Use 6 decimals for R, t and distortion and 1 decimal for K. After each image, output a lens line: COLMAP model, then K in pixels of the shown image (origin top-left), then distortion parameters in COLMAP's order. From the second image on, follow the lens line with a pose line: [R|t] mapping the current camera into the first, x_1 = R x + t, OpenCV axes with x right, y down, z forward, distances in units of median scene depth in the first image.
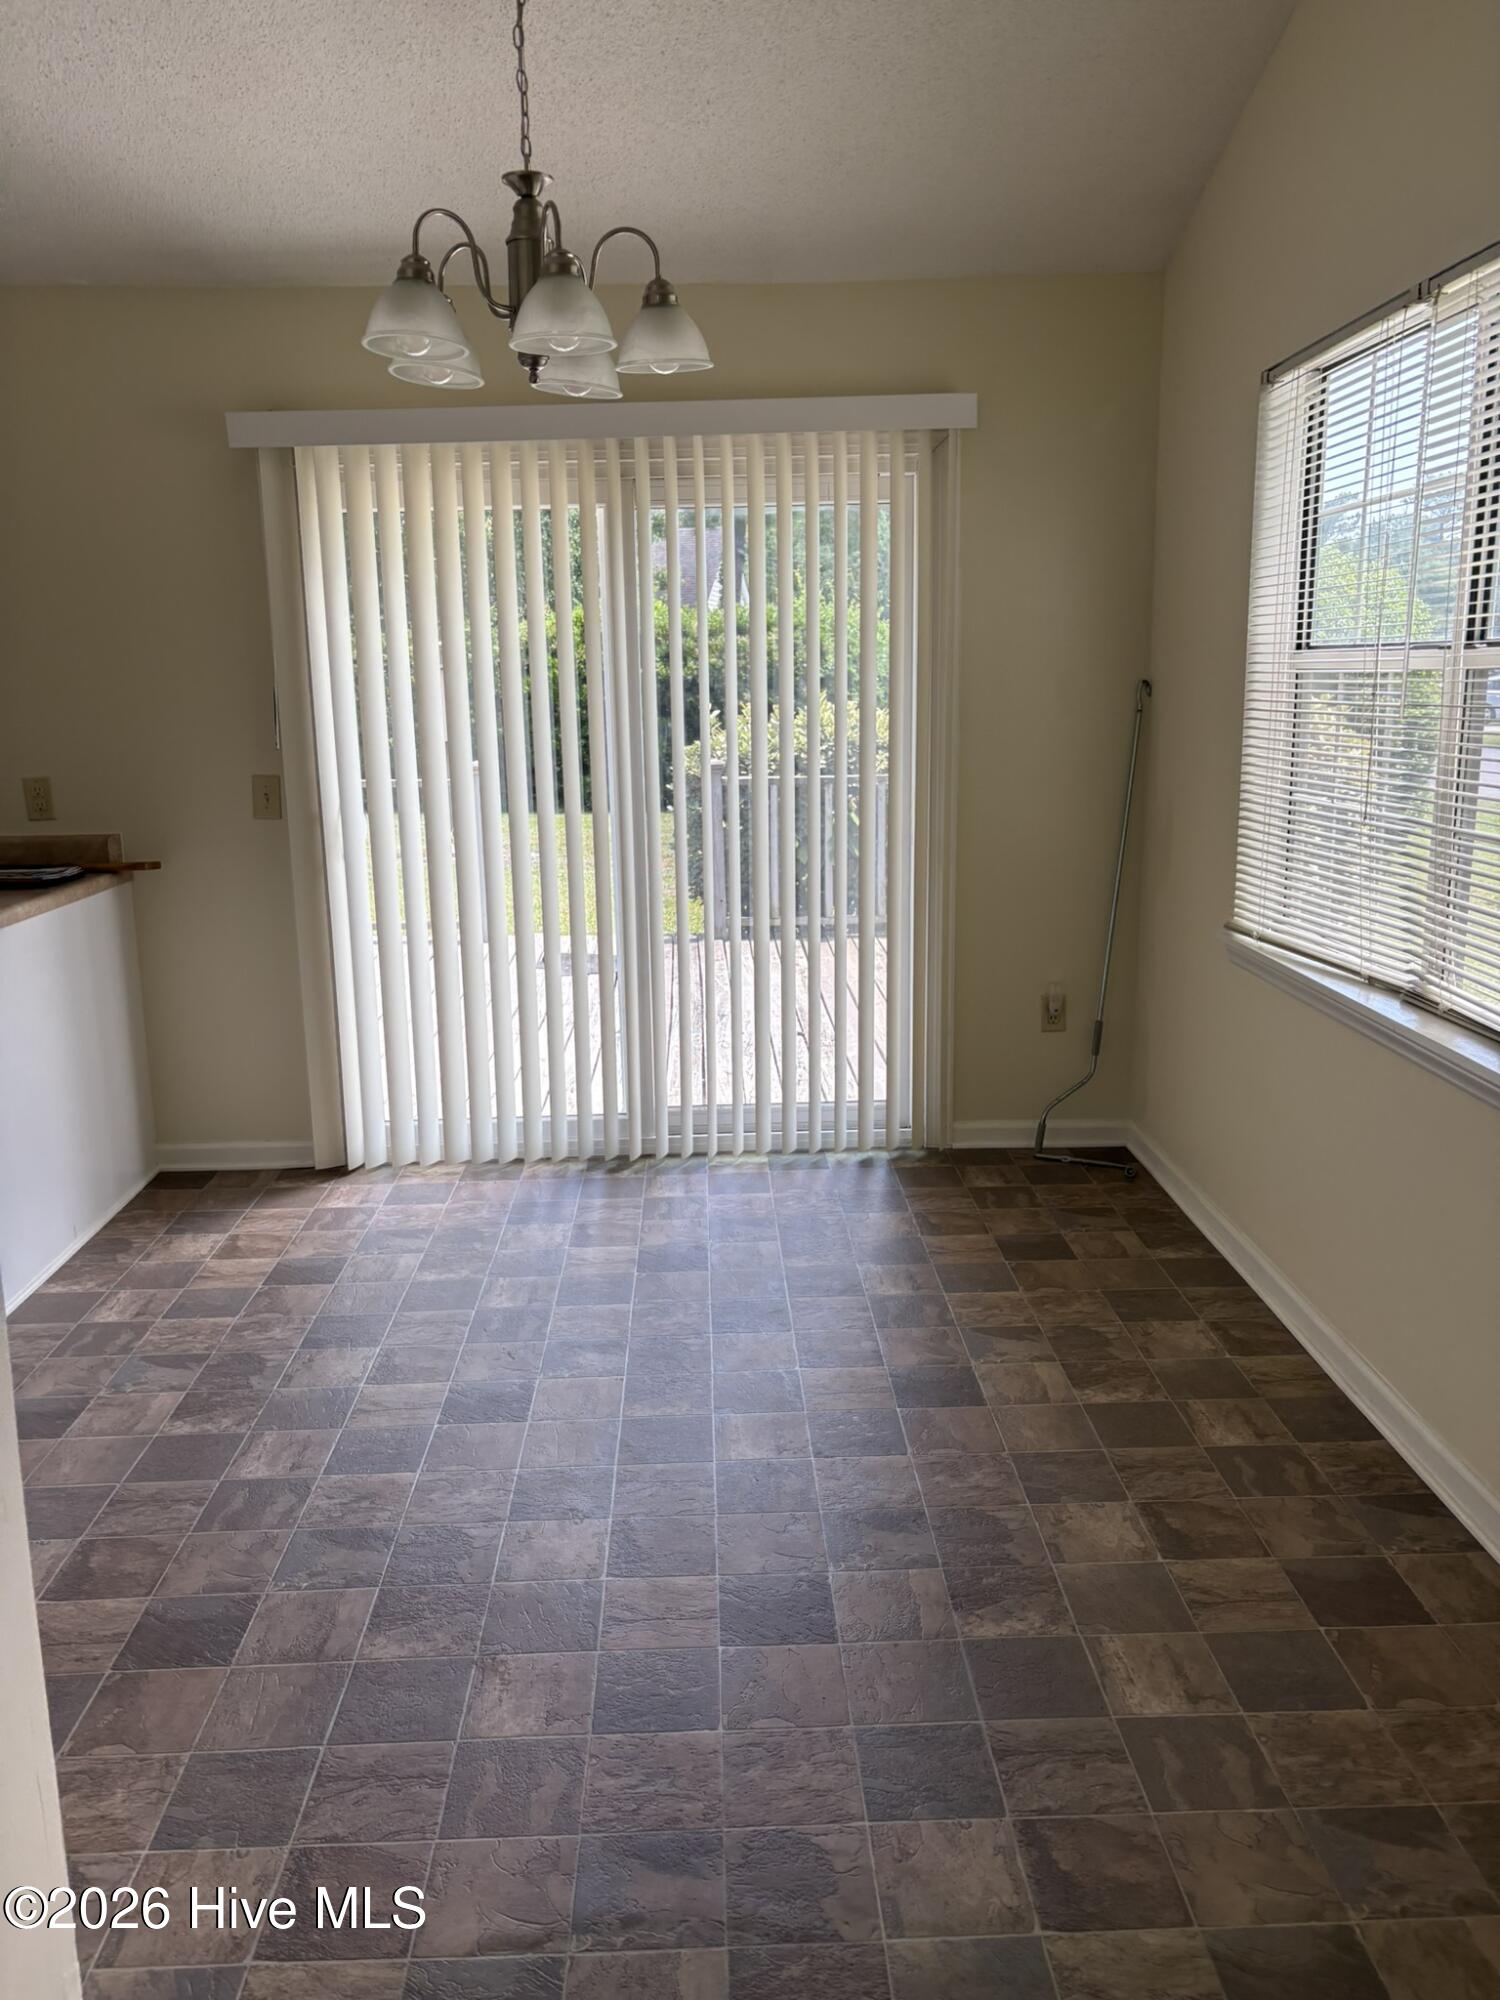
lens RADIAL K [[1525.2, 0, 733.8], [0, 1525.2, 990.3], [0, 0, 1]] dist [0.057278, -0.072271]
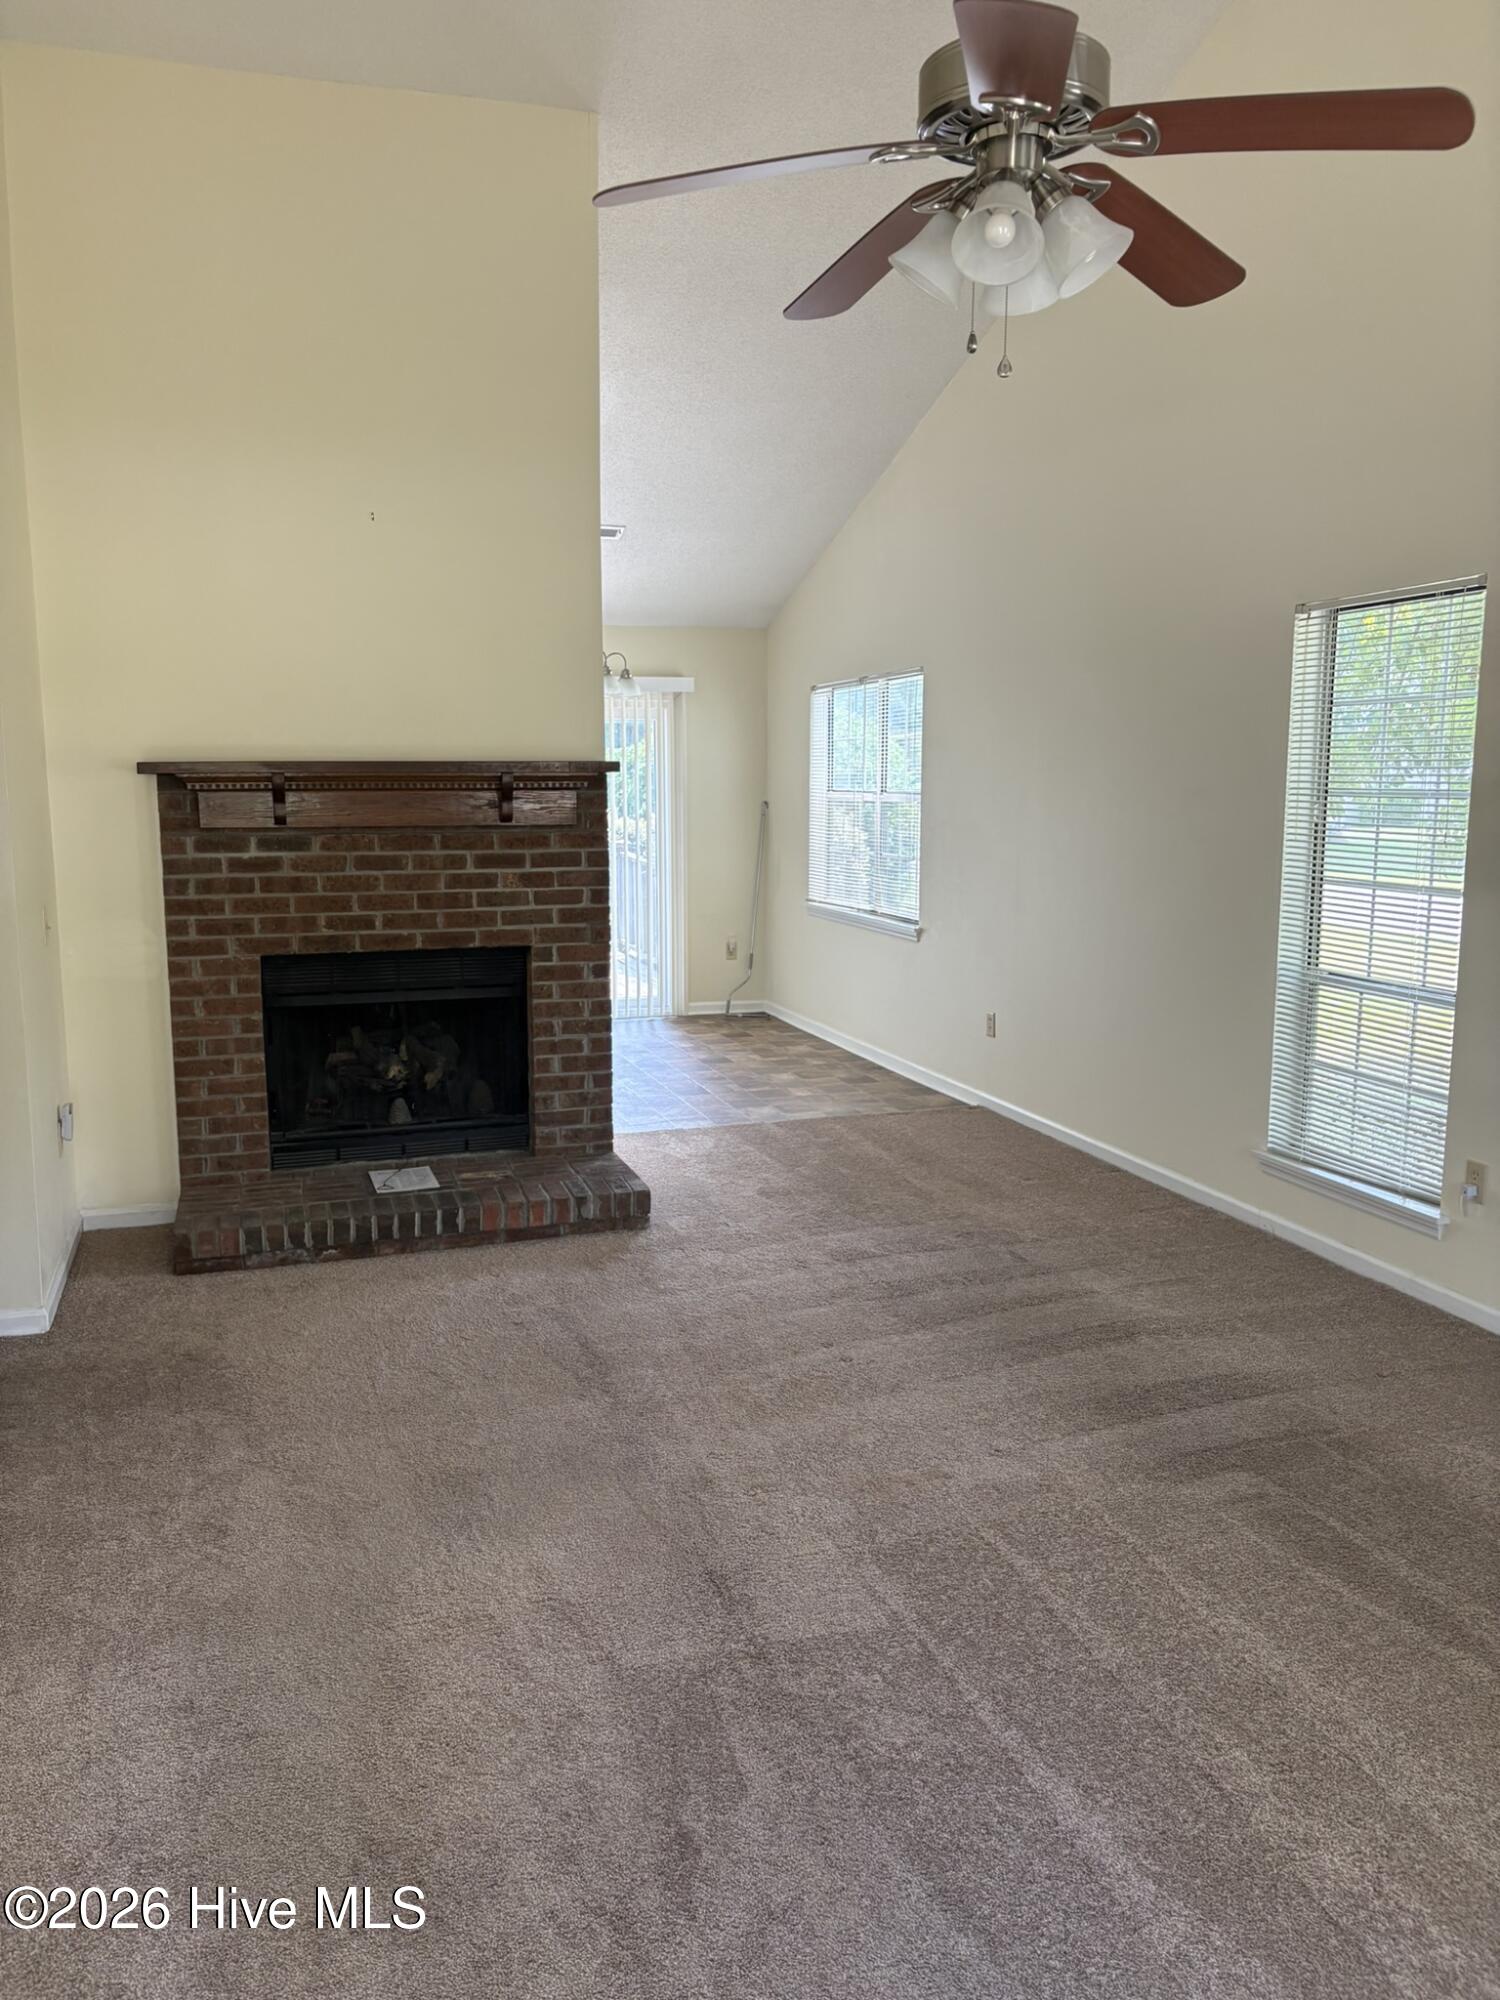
lens RADIAL K [[1525.2, 0, 742.7], [0, 1525.2, 998.0], [0, 0, 1]] dist [0.057278, -0.072271]
pose [[0.958897, -0.022204, 0.282883, -0.400413], [0.041728, 0.997129, -0.063181, 0.224318], [-0.280668, 0.072388, 0.957071, -1.103727]]
